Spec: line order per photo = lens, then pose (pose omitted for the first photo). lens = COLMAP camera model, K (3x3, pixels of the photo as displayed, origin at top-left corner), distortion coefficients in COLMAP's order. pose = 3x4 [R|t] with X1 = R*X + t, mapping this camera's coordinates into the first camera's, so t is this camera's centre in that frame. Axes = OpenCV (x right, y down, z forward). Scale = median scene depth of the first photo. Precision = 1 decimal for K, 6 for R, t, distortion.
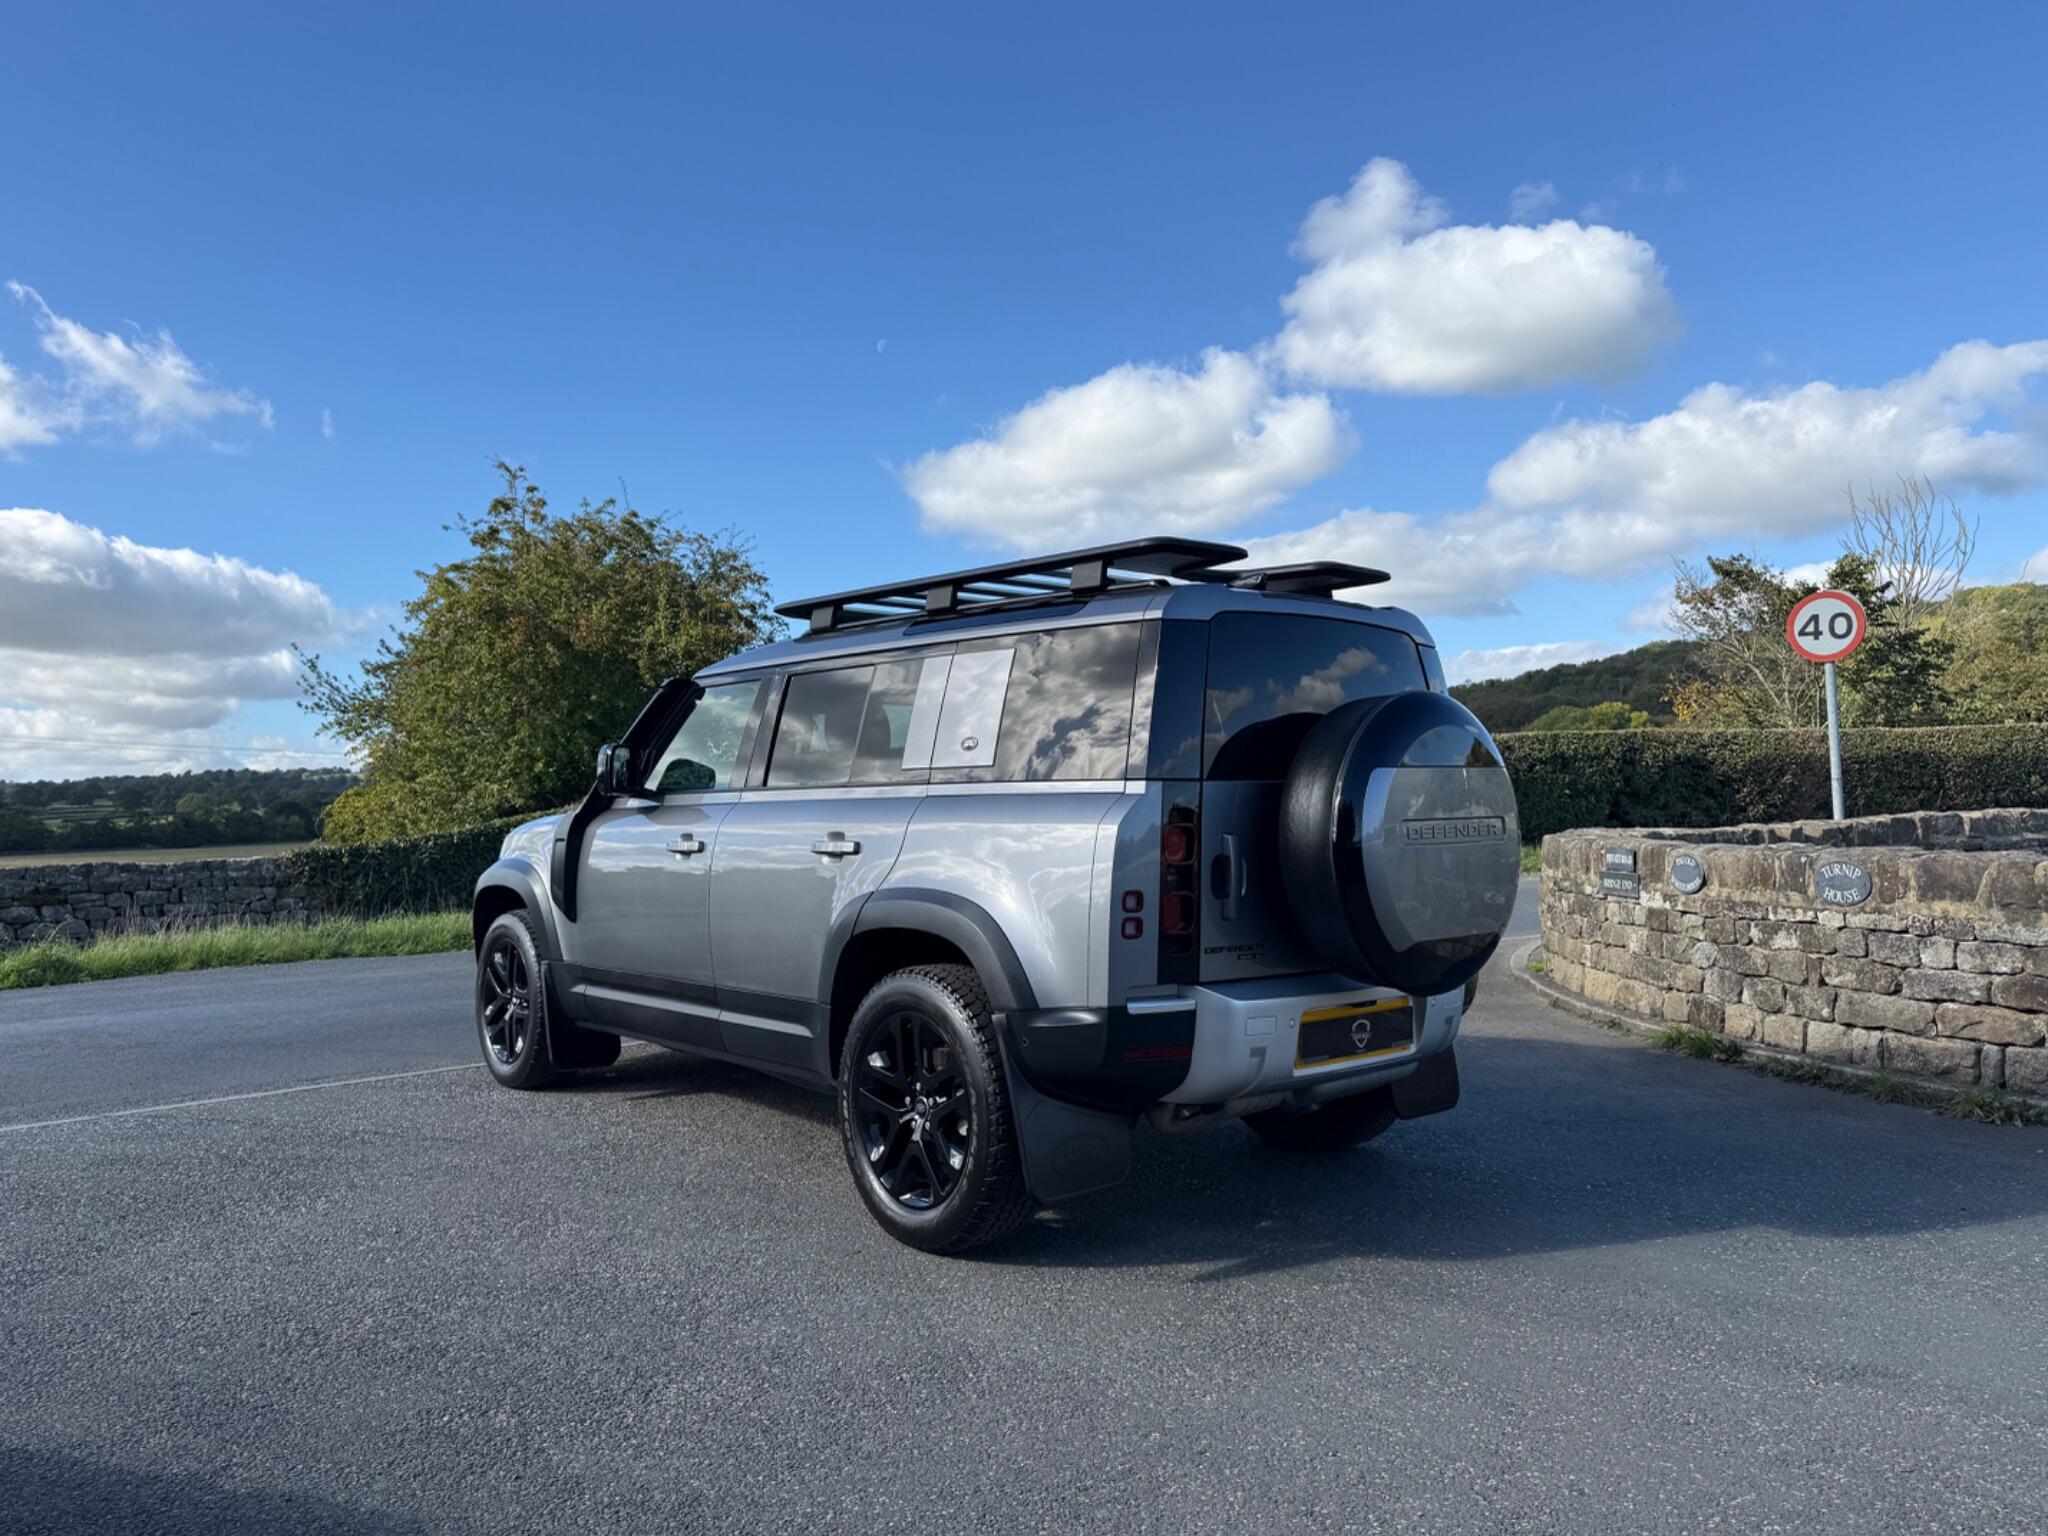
lens RADIAL K [[1456.5, 0, 1013.2], [0, 1456.5, 766.1], [0, 0, 1]] dist [0.013731, -0.017507]
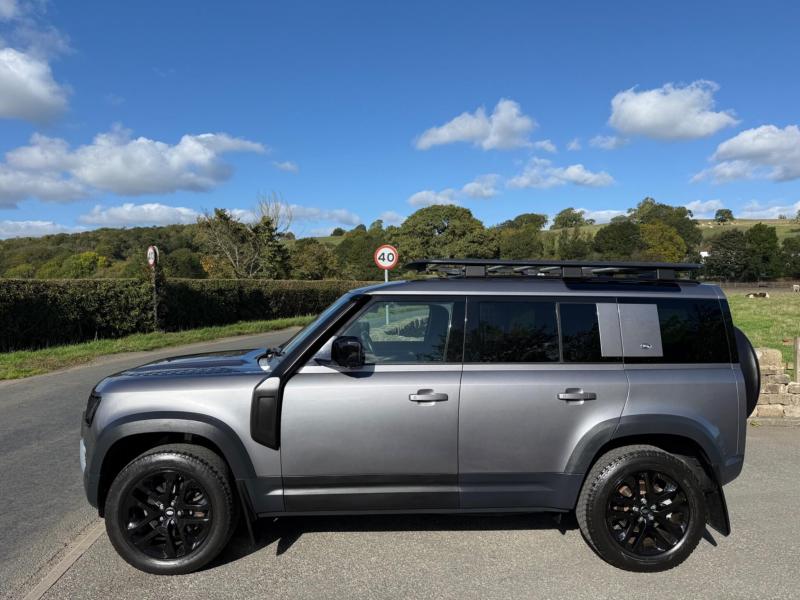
lens RADIAL K [[569.0, 0, 395.8], [0, 569.0, 299.3], [0, 0, 1]] dist [0.013731, -0.017507]
pose [[0.615469, 0.009784, 0.788101, -0.583490], [-0.038970, 0.999078, 0.018031, -0.053186], [-0.787197, -0.041810, 0.615282, 0.457913]]
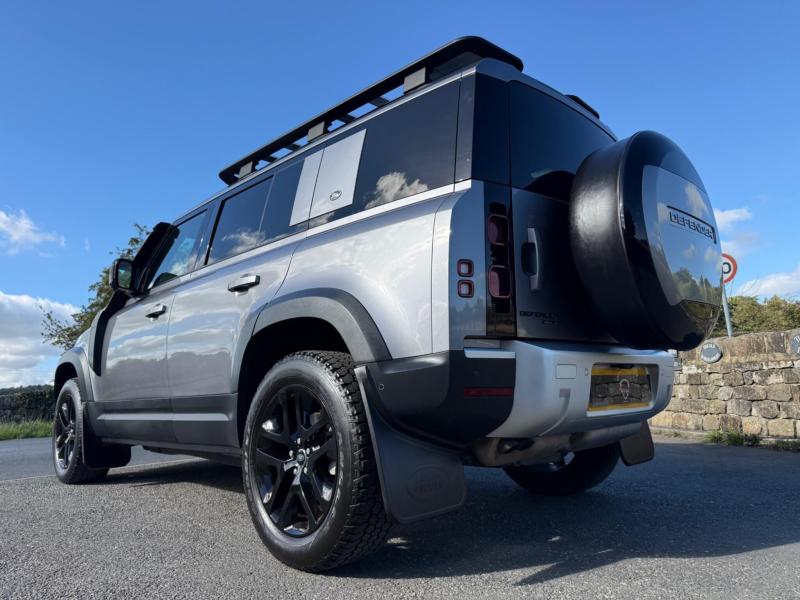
lens RADIAL K [[569.5, 0, 400.0], [0, 569.5, 300.0], [0, 0, 1]] dist [-0.005507, -0.003354]
pose [[0.997464, -0.015710, 0.069421, -0.004407], [0.024737, 0.991053, -0.131153, 0.096566], [-0.066740, 0.132538, 0.988928, 0.276138]]
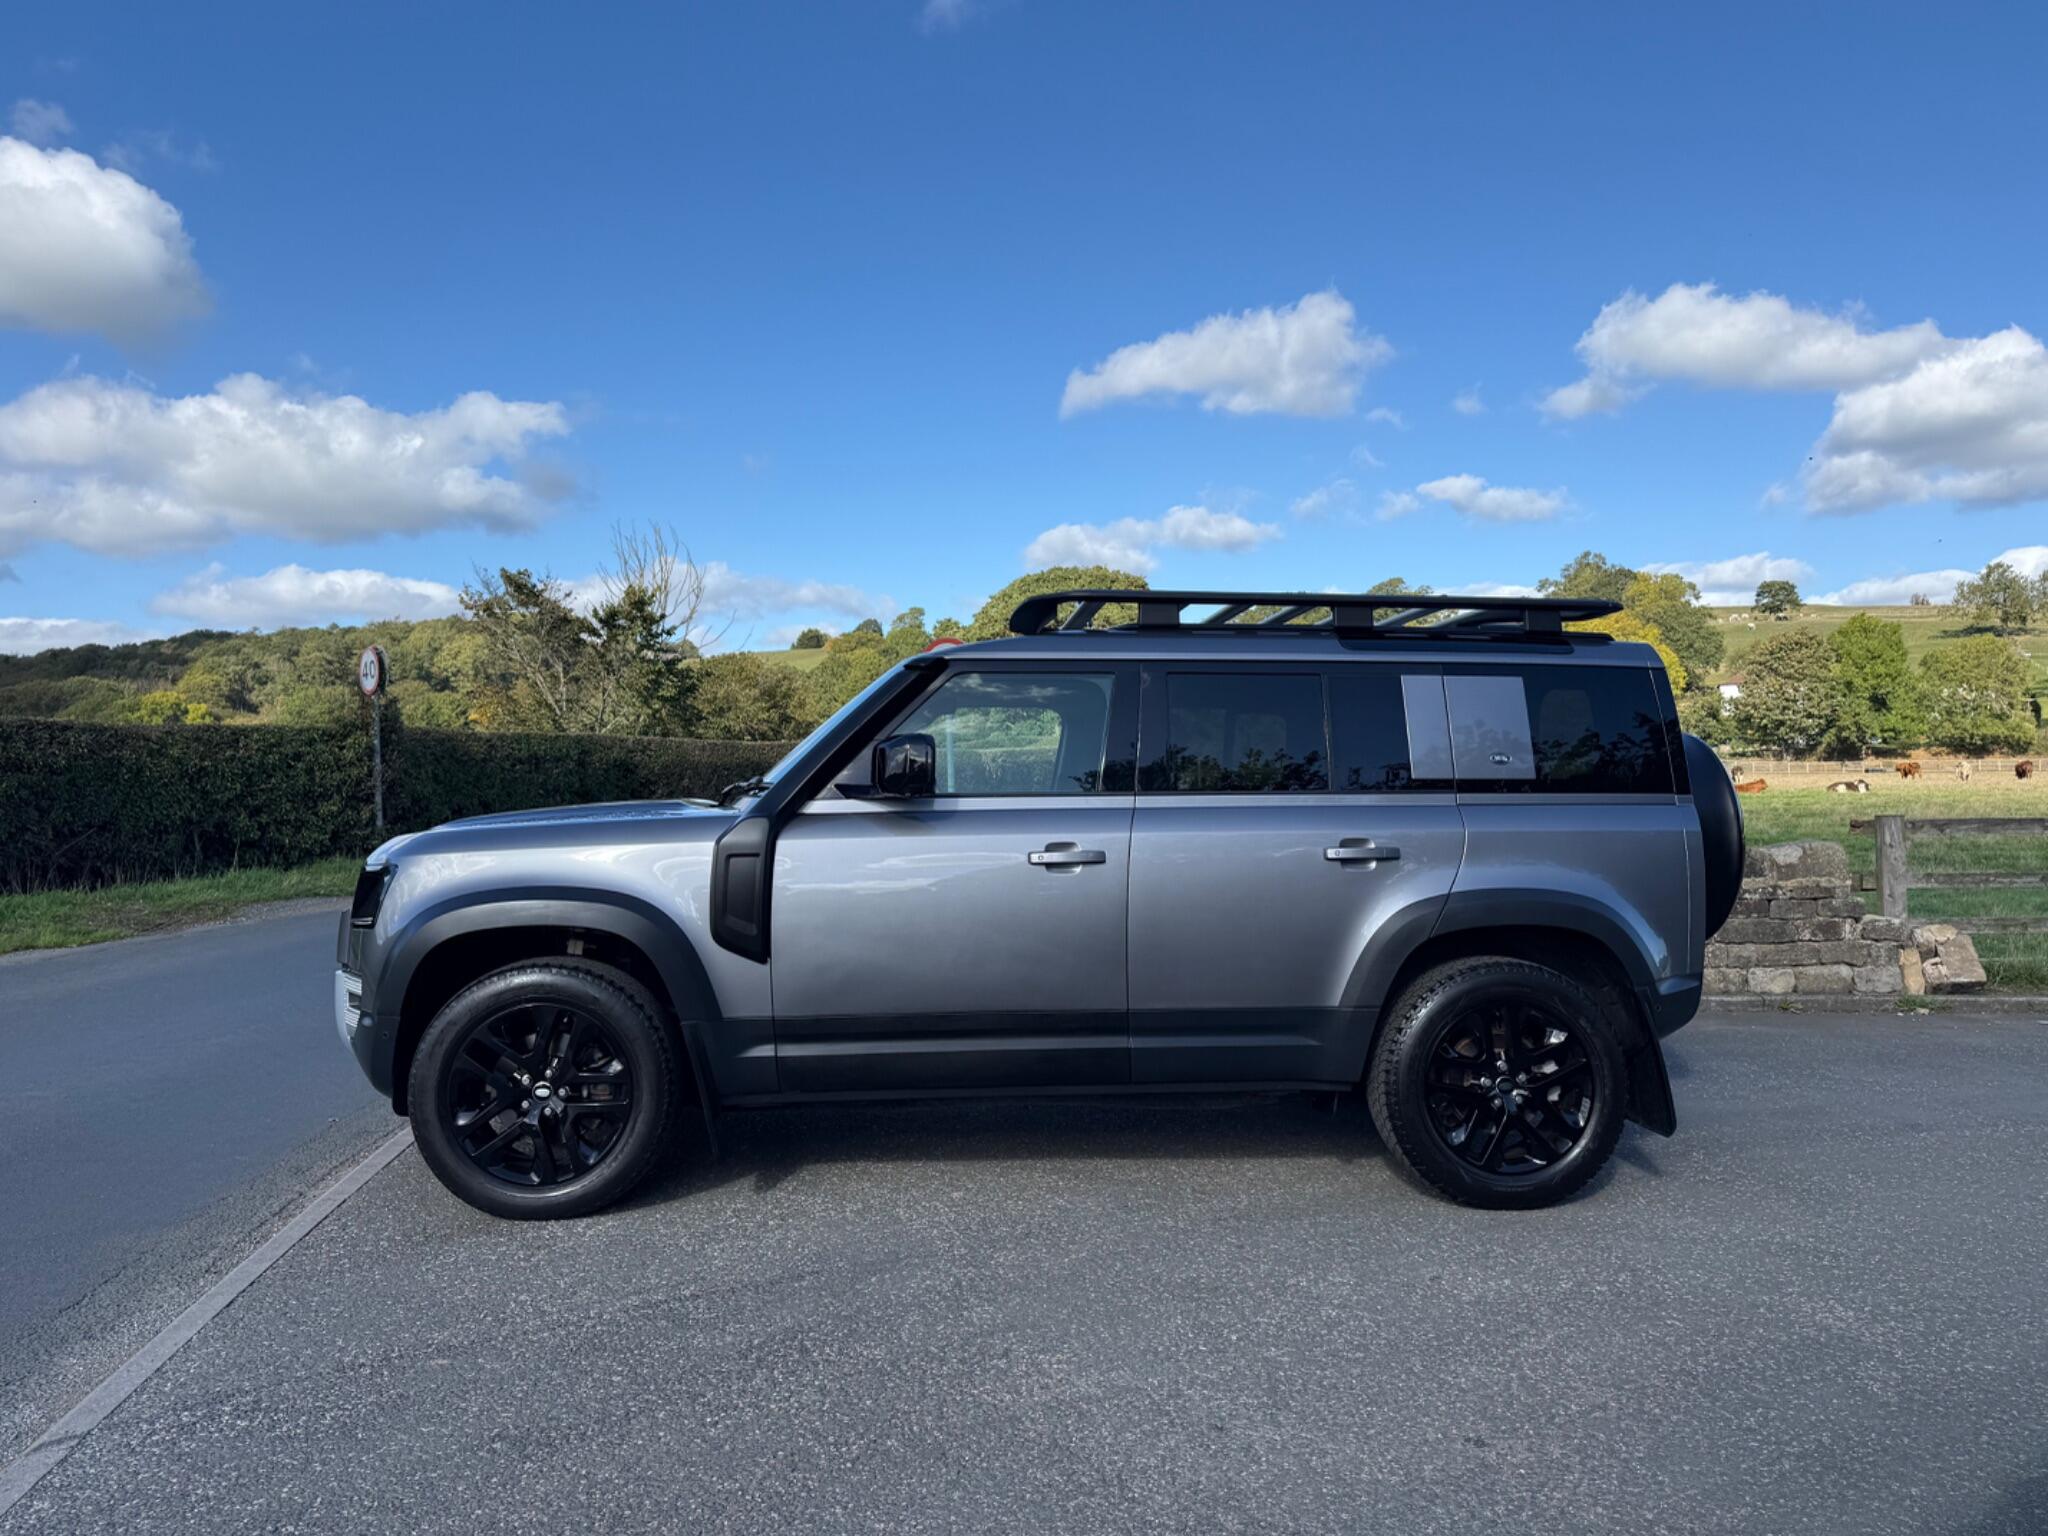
lens RADIAL K [[1456.5, 0, 1013.2], [0, 1456.5, 766.1], [0, 0, 1]] dist [0.013731, -0.017507]
pose [[0.585534, 0.030467, 0.810075, -0.700404], [-0.031519, 0.999394, -0.014805, 0.012691], [-0.810035, -0.016864, 0.586139, 0.386995]]
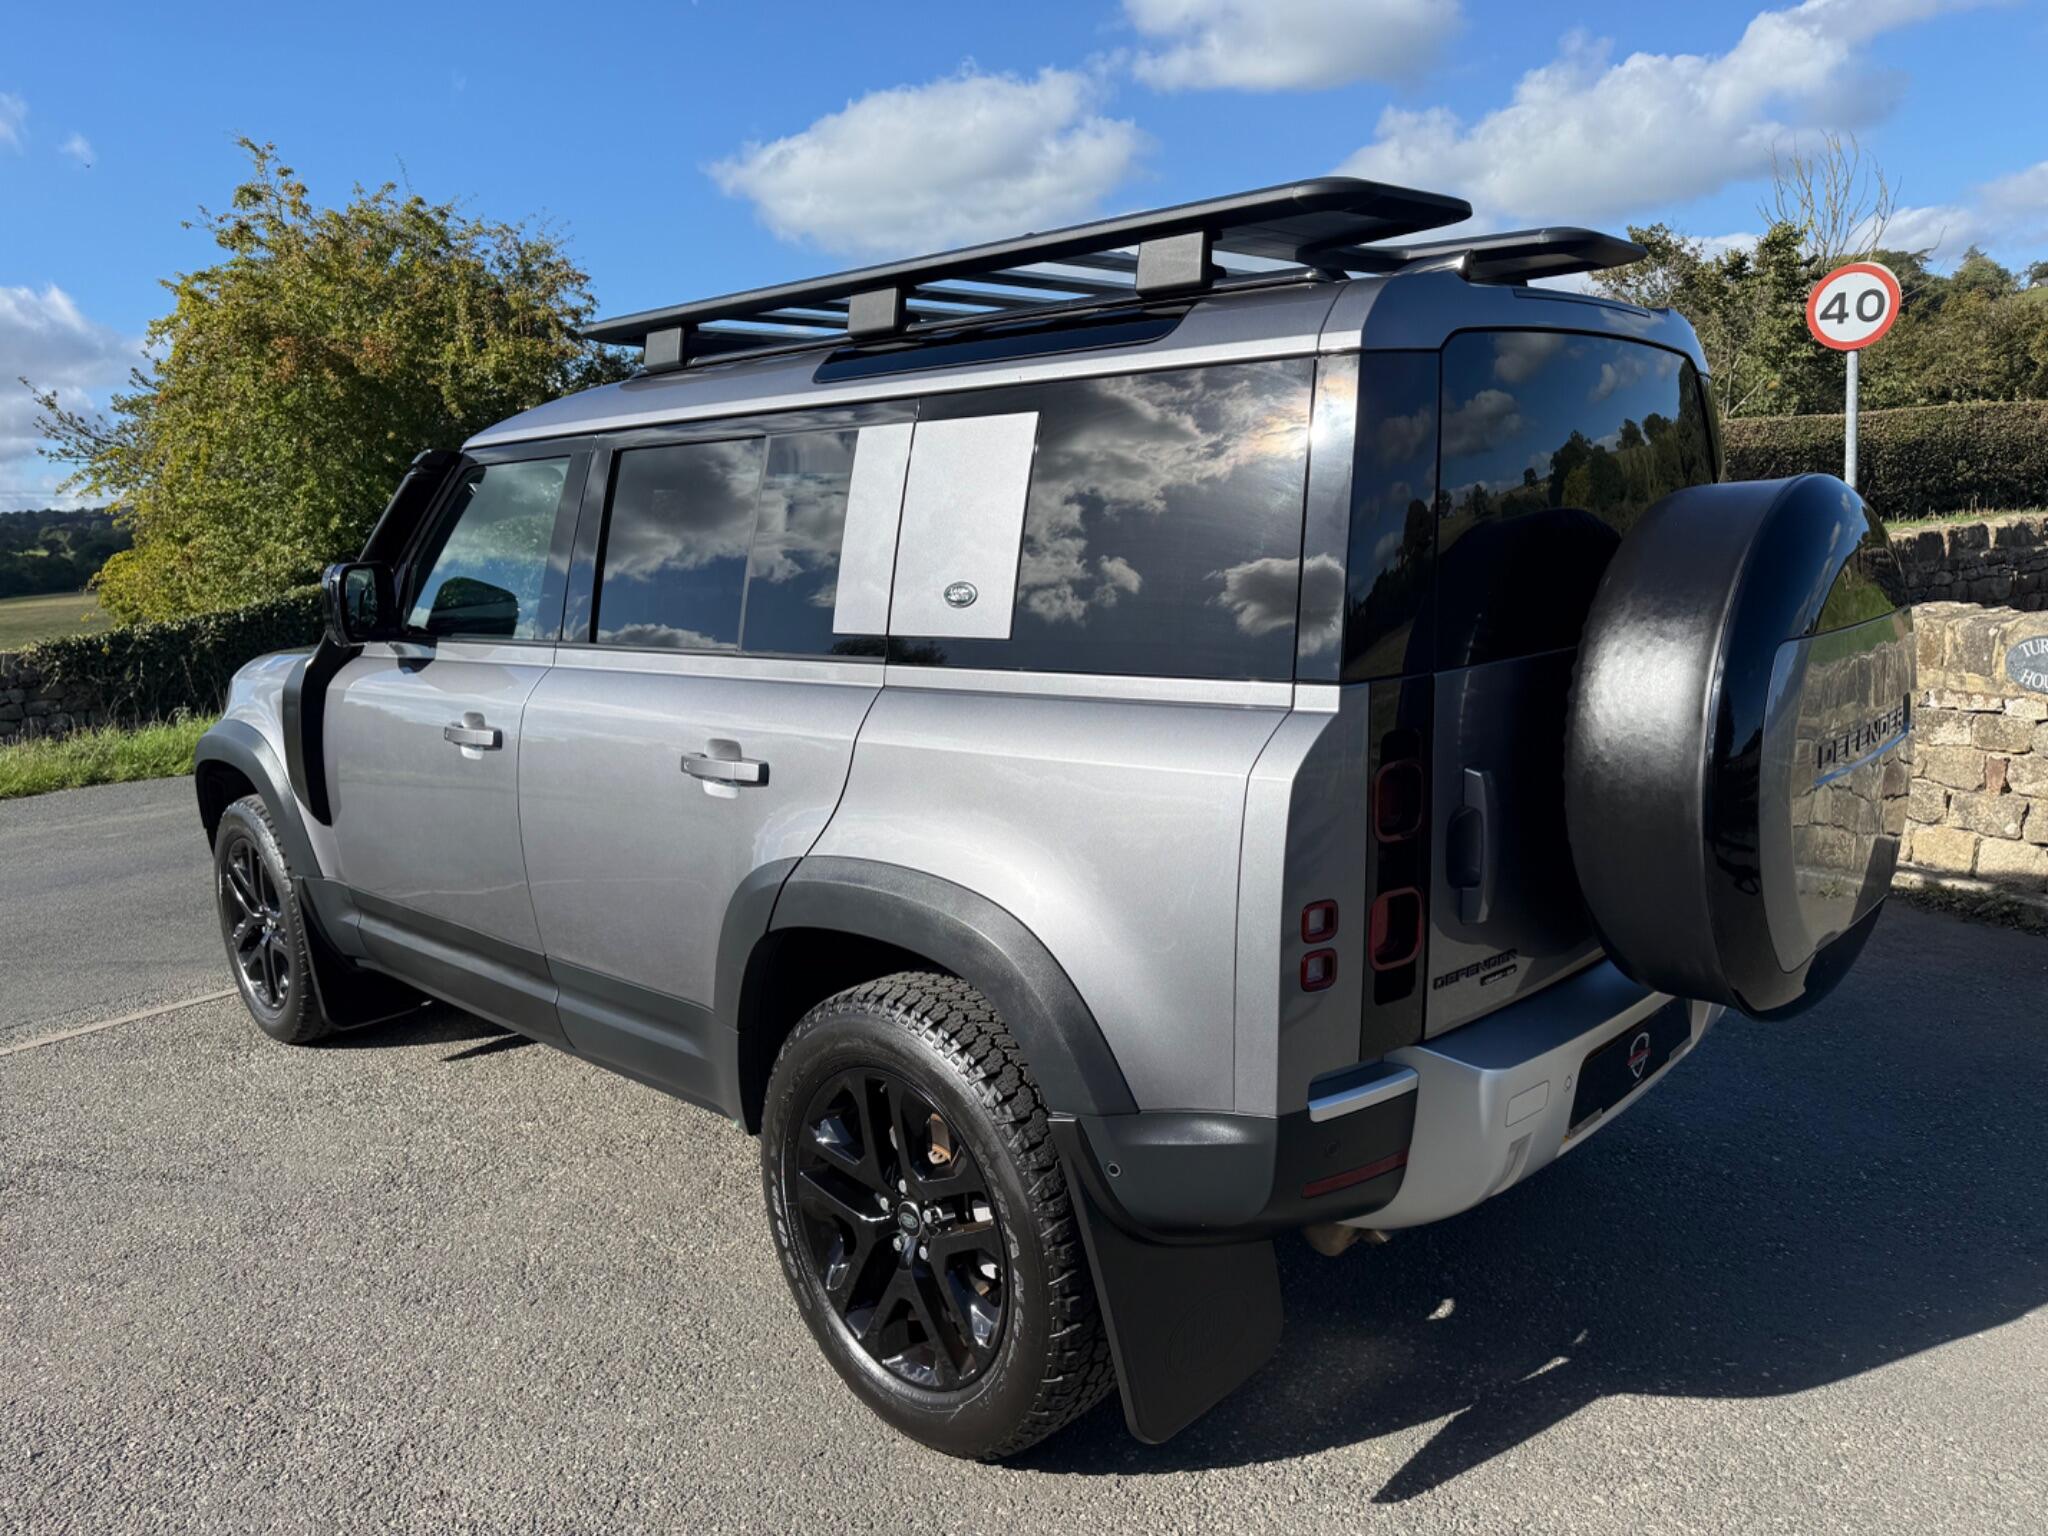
lens RADIAL K [[1463.5, 0, 1016.7], [0, 1463.5, 785.2], [0, 0, 1]] dist [-0.023077, 0.005866]
pose [[0.994768, -0.056539, 0.085083, -0.035540], [0.037227, 0.976241, 0.213468, -0.036196], [-0.095131, -0.209184, 0.973238, 0.269279]]
